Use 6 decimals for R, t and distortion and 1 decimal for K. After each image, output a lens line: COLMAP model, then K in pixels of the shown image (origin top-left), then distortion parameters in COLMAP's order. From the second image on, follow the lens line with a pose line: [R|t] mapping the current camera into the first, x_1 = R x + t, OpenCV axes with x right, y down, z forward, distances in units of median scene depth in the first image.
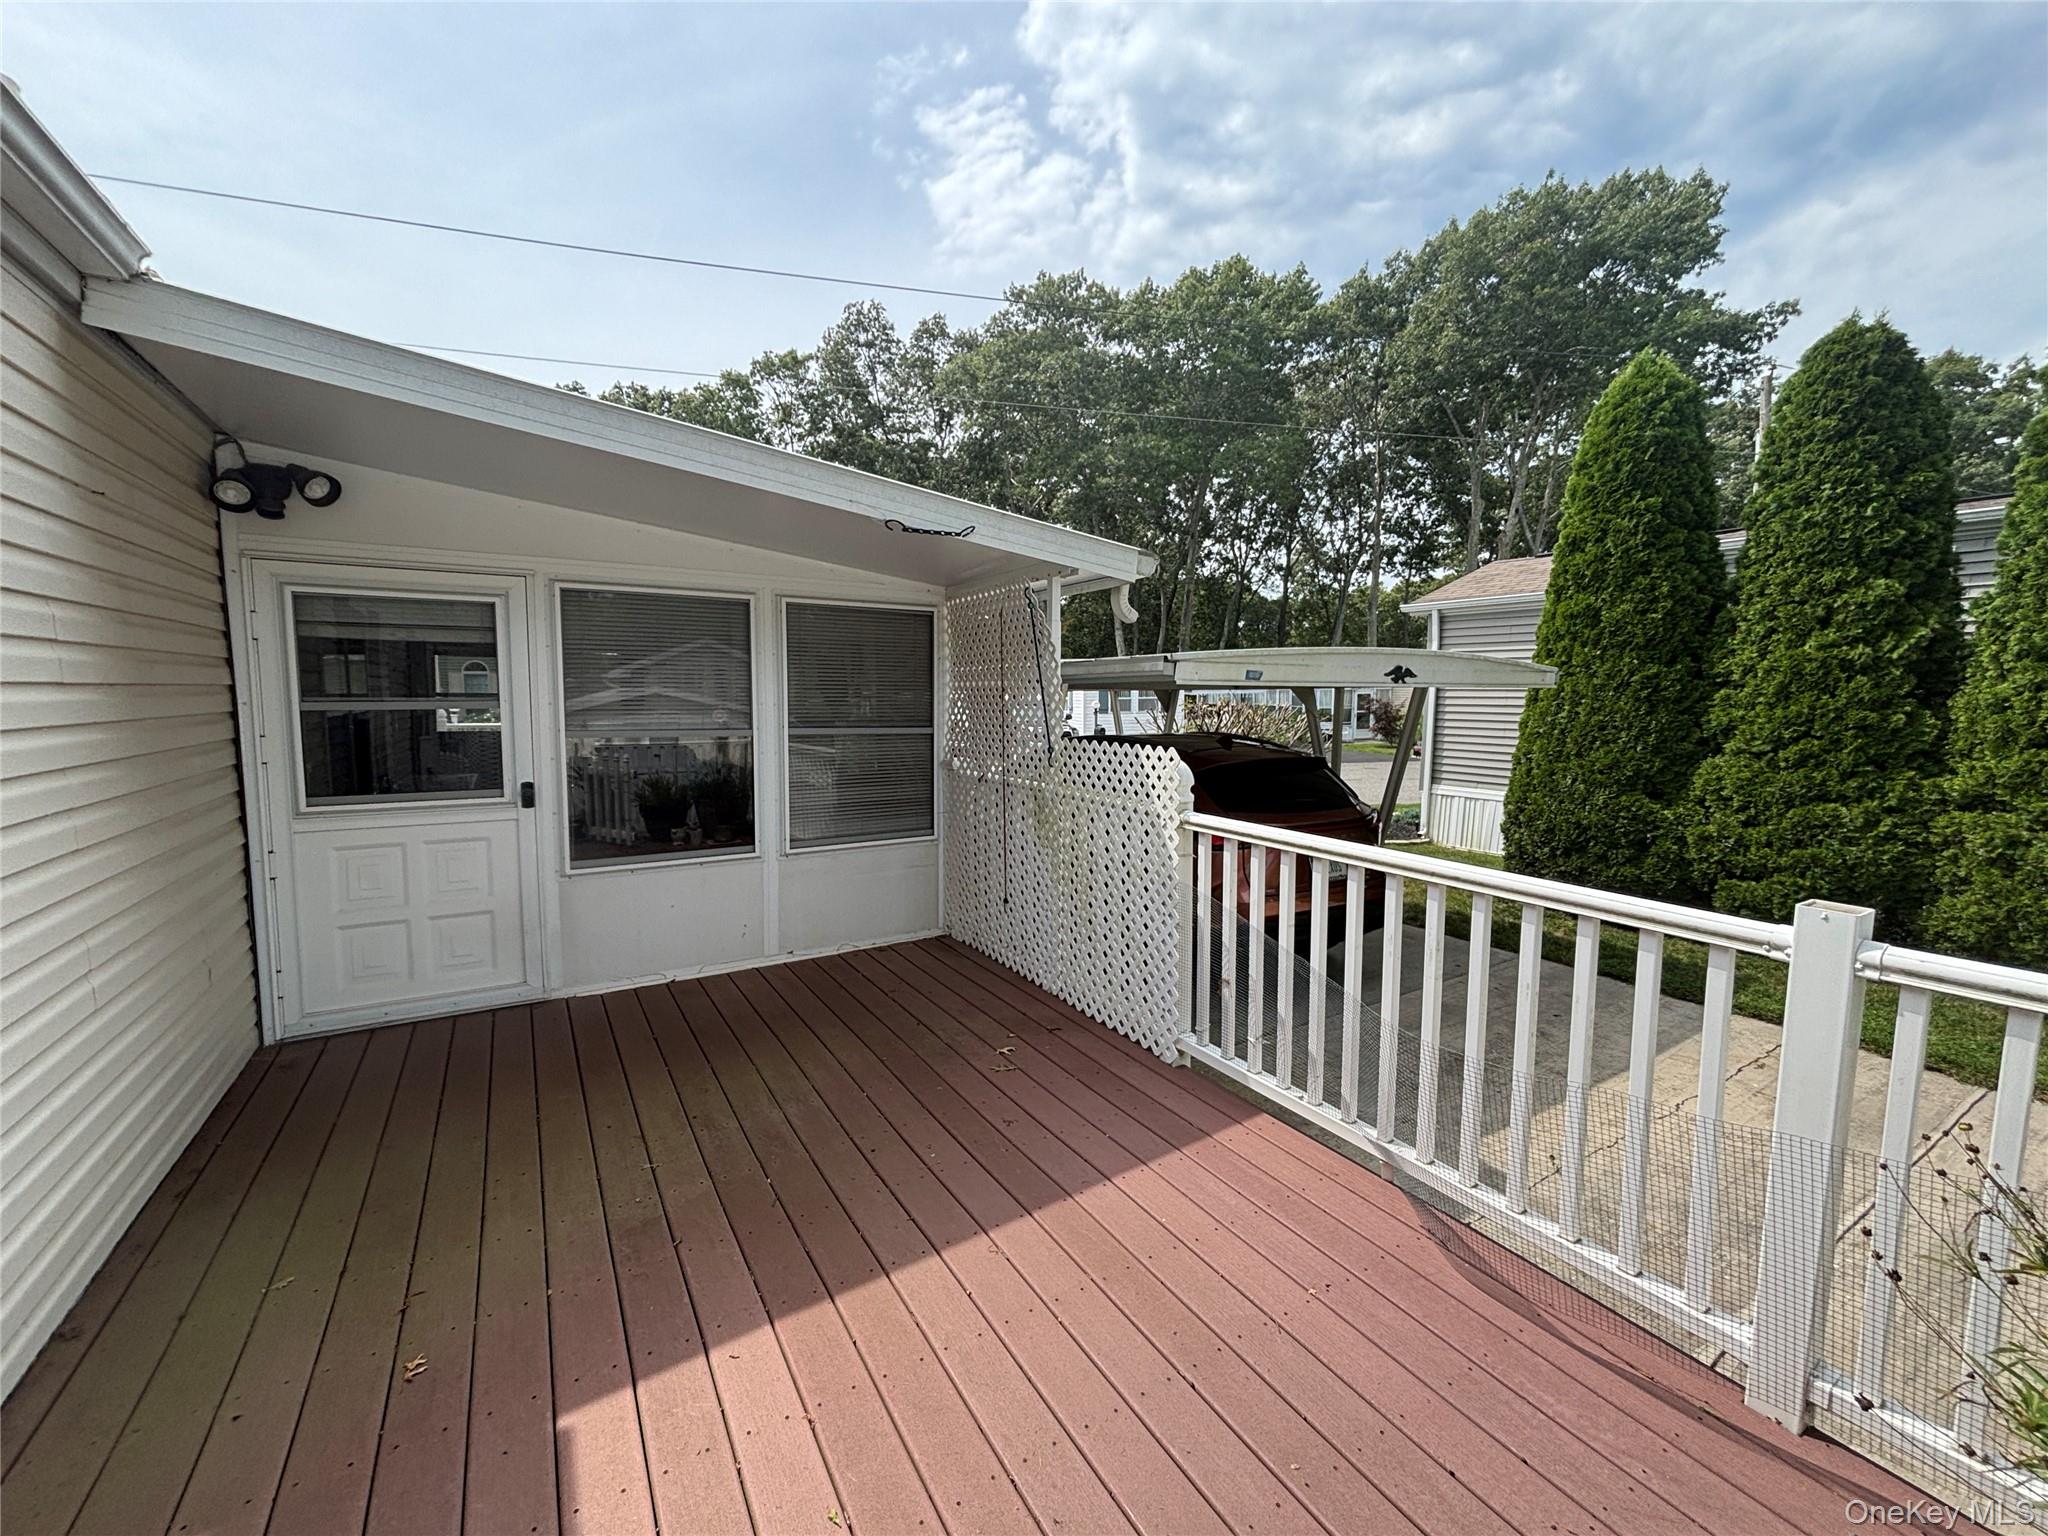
lens RADIAL K [[828.1, 0, 1026.9], [0, 828.1, 761.2], [0, 0, 1]] dist [-0.002052, 0.000339]
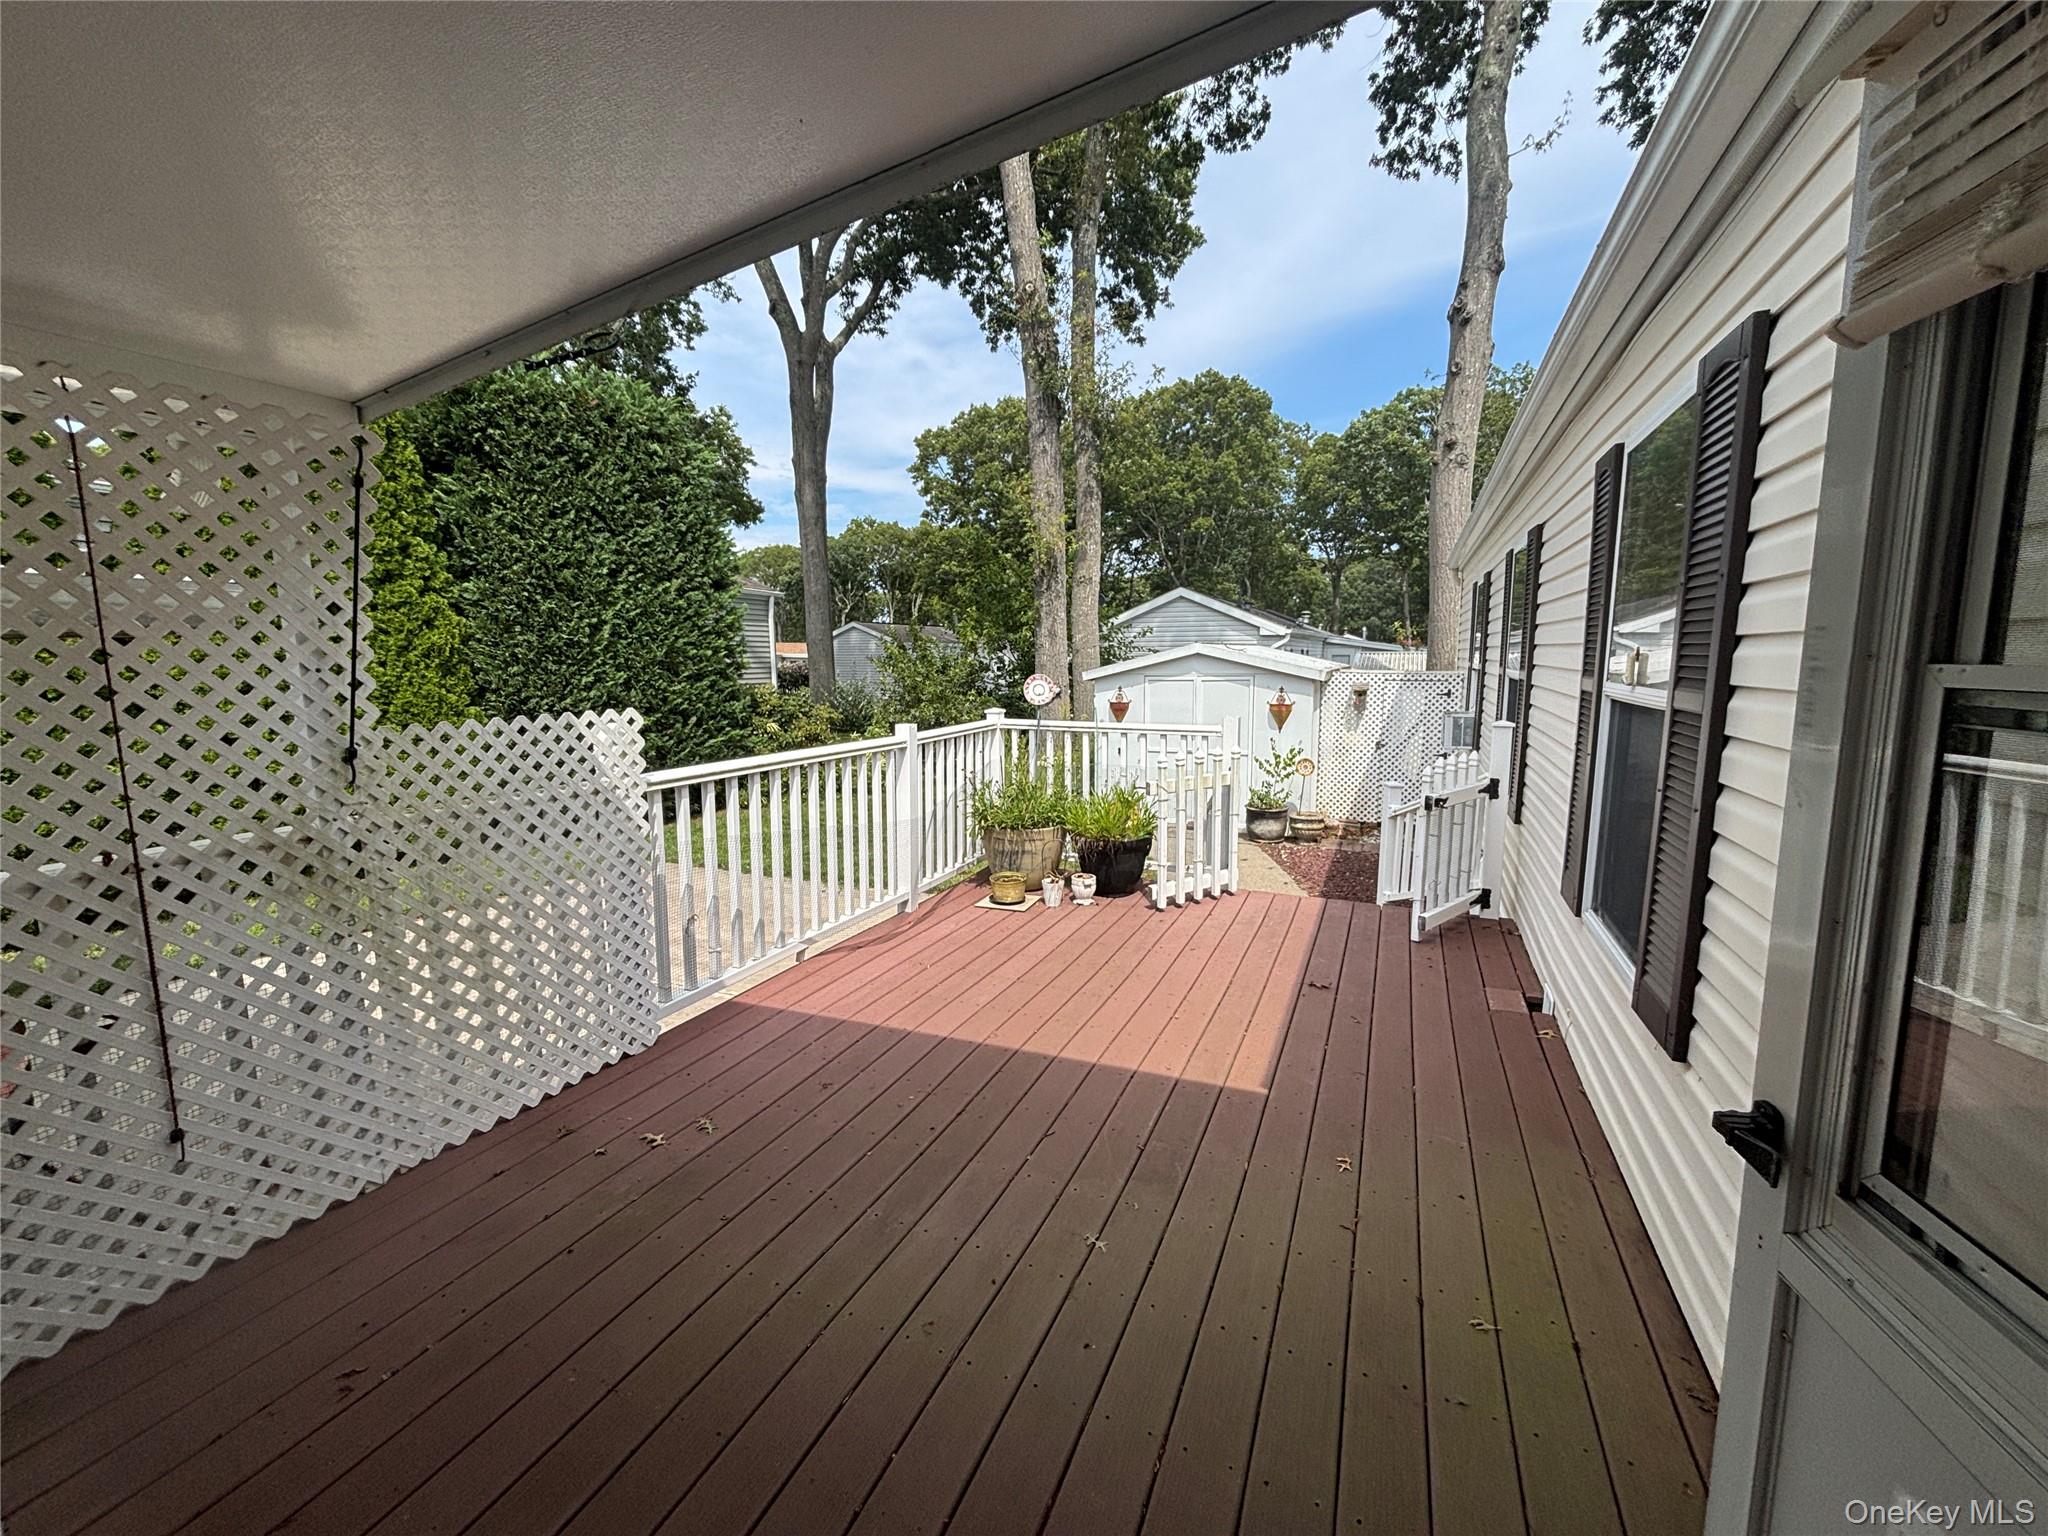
lens RADIAL K [[828.1, 0, 1024.1], [0, 828.1, 759.9], [0, 0, 1]] dist [-0.002052, 0.000339]
pose [[-0.568738, -0.111004, 0.814994, -1.102765], [0.061590, 0.982322, 0.176775, -0.127827], [-0.820210, 0.150734, -0.551847, 1.555732]]
